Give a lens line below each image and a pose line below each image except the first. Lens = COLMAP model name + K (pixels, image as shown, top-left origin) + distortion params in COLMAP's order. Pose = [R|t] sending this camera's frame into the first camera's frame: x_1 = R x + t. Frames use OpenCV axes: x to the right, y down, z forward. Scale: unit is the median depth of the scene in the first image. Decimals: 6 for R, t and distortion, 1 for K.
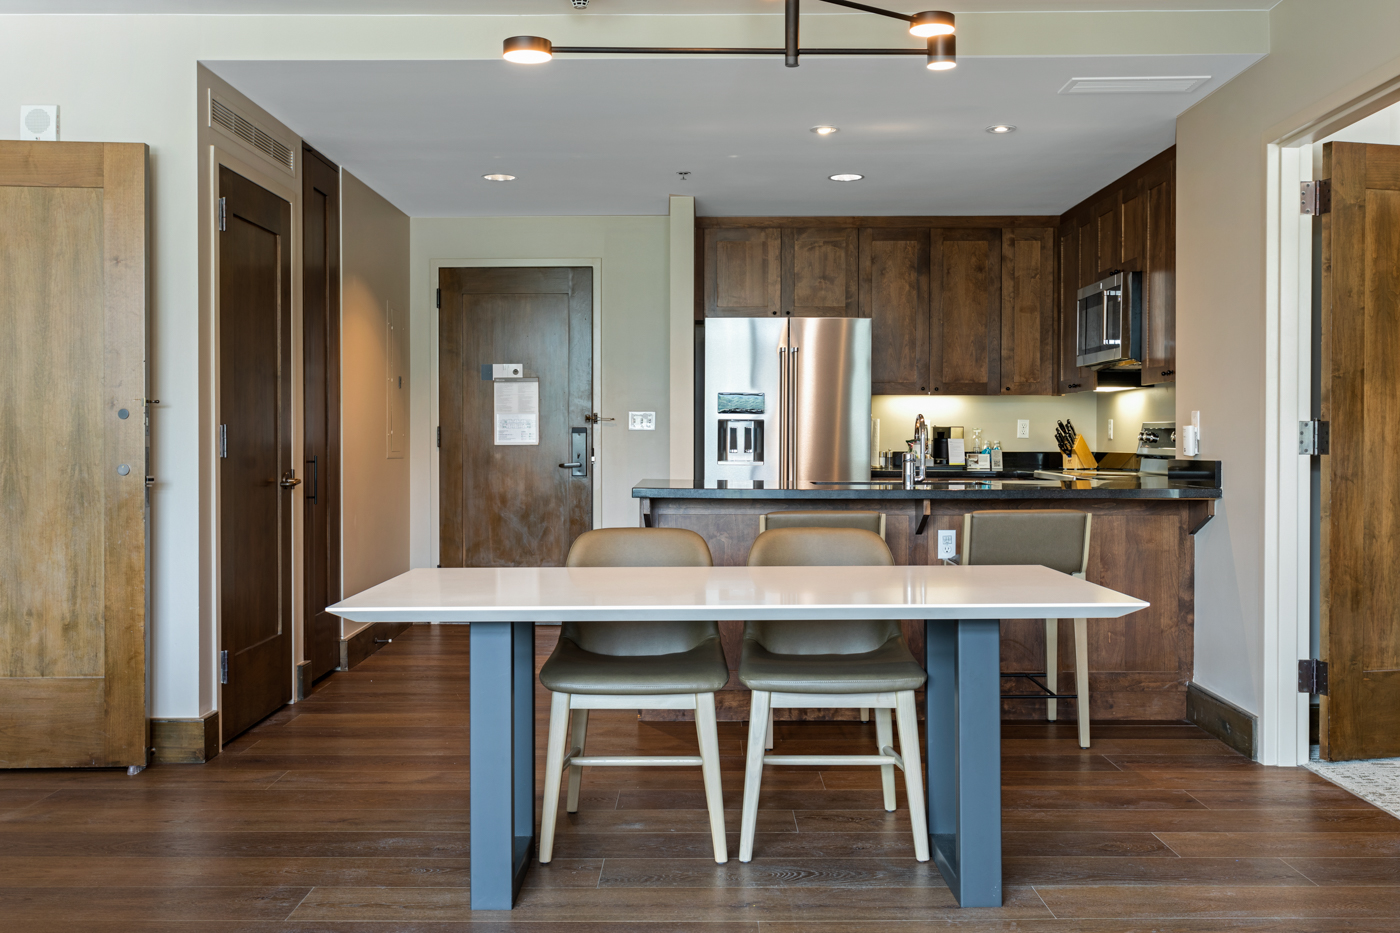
lens RADIAL K [[1309.1, 0, 692.3], [0, 1309.1, 456.7], [0, 0, 1]] dist [0.012342, 0.003258]
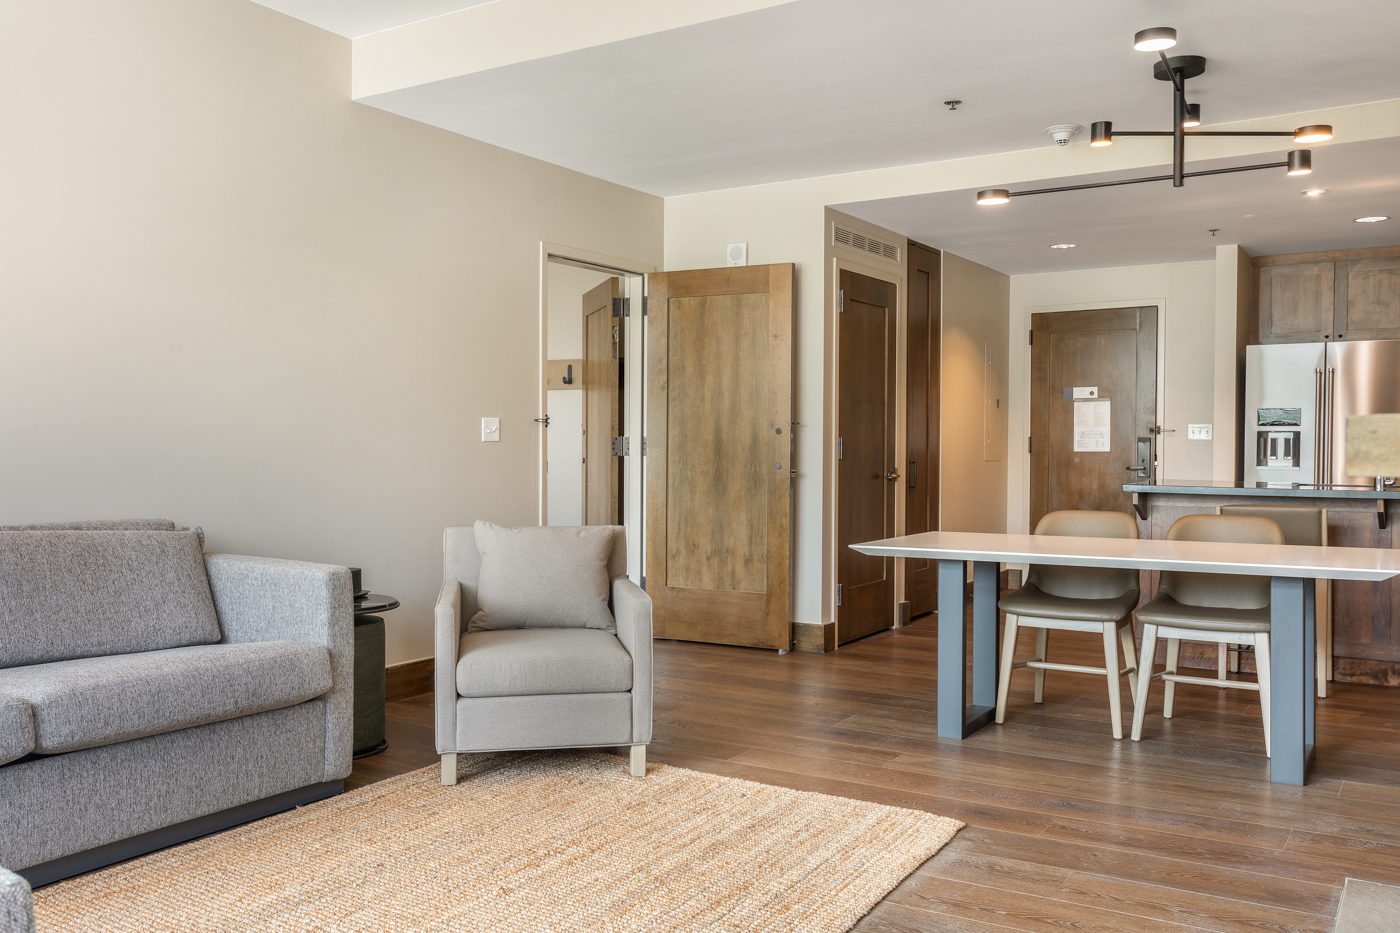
lens RADIAL K [[1193.4, 0, 700.0], [0, 1193.4, 466.5], [0, 0, 1]] dist [0.035551, 0.001471]
pose [[0.852265, 0.012341, -0.522964, 0.148889], [-0.009740, 0.999923, 0.007724, 0.000177], [0.523019, -0.001490, 0.852320, -0.178559]]
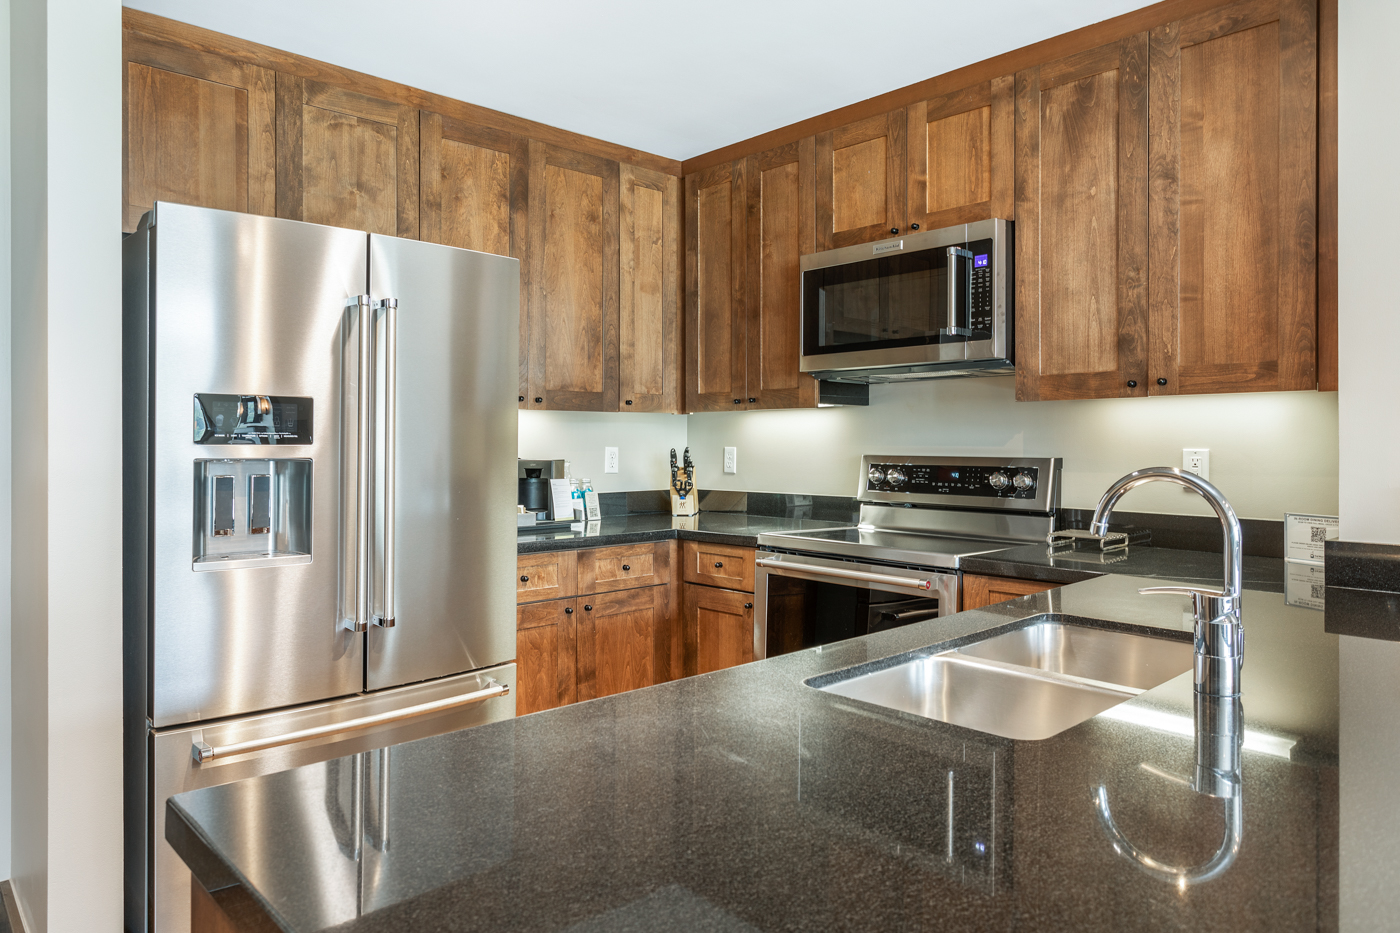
lens RADIAL K [[895.3, 0, 673.1], [0, 895.3, 438.0], [0, 0, 1]] dist [0.002064, 0.002845]
pose [[0.726346, -0.000319, 0.687329, -0.058182], [0.012152, 0.999850, -0.012378, -0.027727], [-0.687221, 0.017343, 0.726241, 0.651911]]
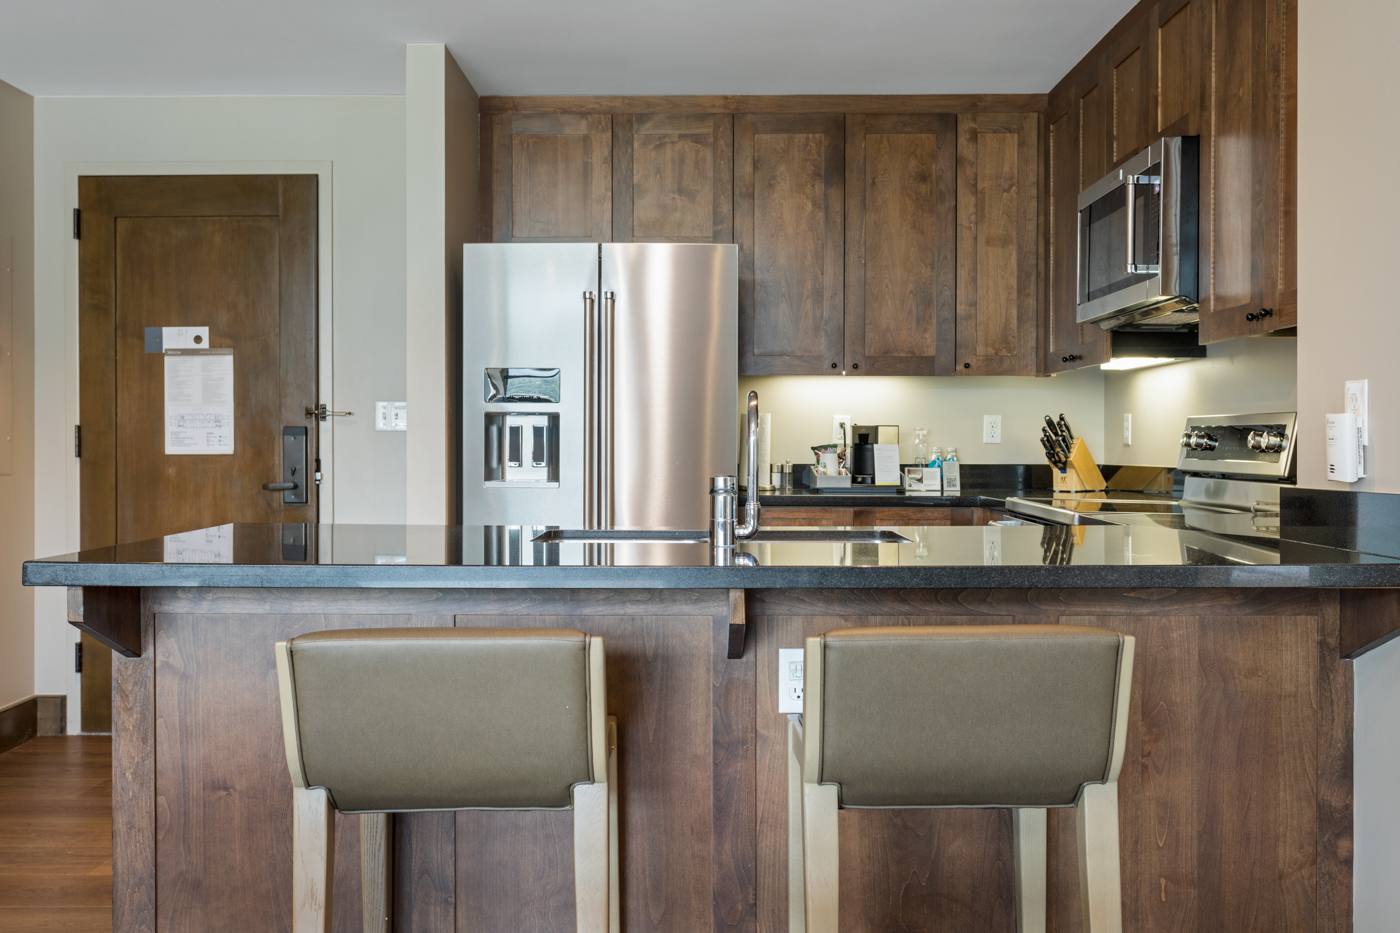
lens RADIAL K [[1251.3, 0, 706.4], [0, 1251.3, 458.3], [0, 0, 1]] dist [0.001393, 0.007057]
pose [[0.999961, -0.000194, 0.008847, 0.109064], [0.000220, 0.999995, -0.003005, -0.005070], [-0.008847, 0.003006, 0.999956, 0.393776]]
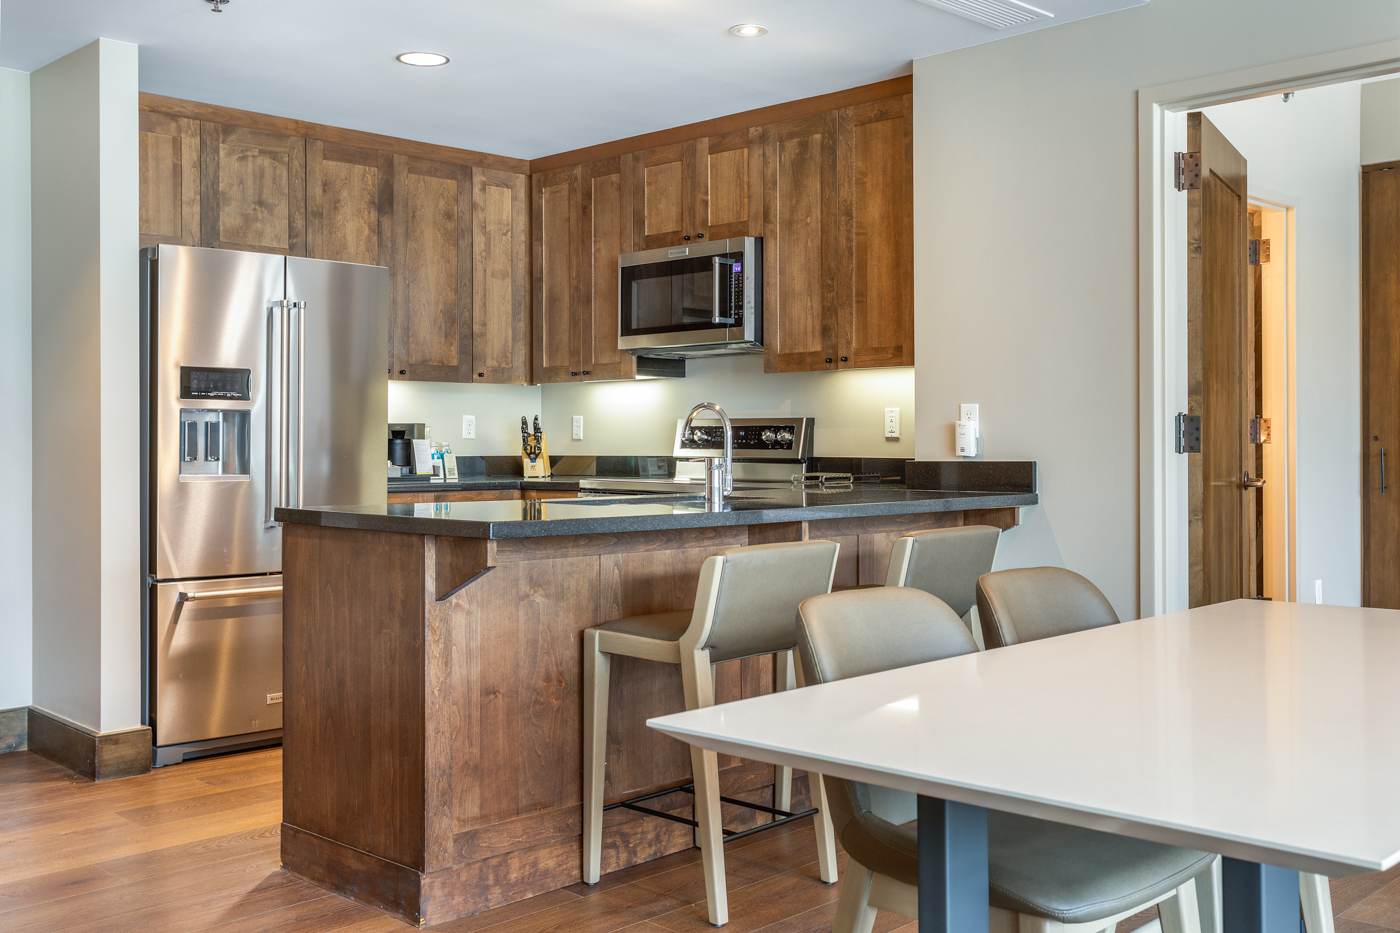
lens RADIAL K [[1408.3, 0, 667.4], [0, 1408.3, 463.1], [0, 0, 1]] dist [0.004301, -0.006159]
pose [[0.699607, -0.013261, 0.714405, -0.278743], [0.013038, 0.999898, 0.005792, -0.002992], [-0.714409, 0.005262, 0.699709, 0.338224]]
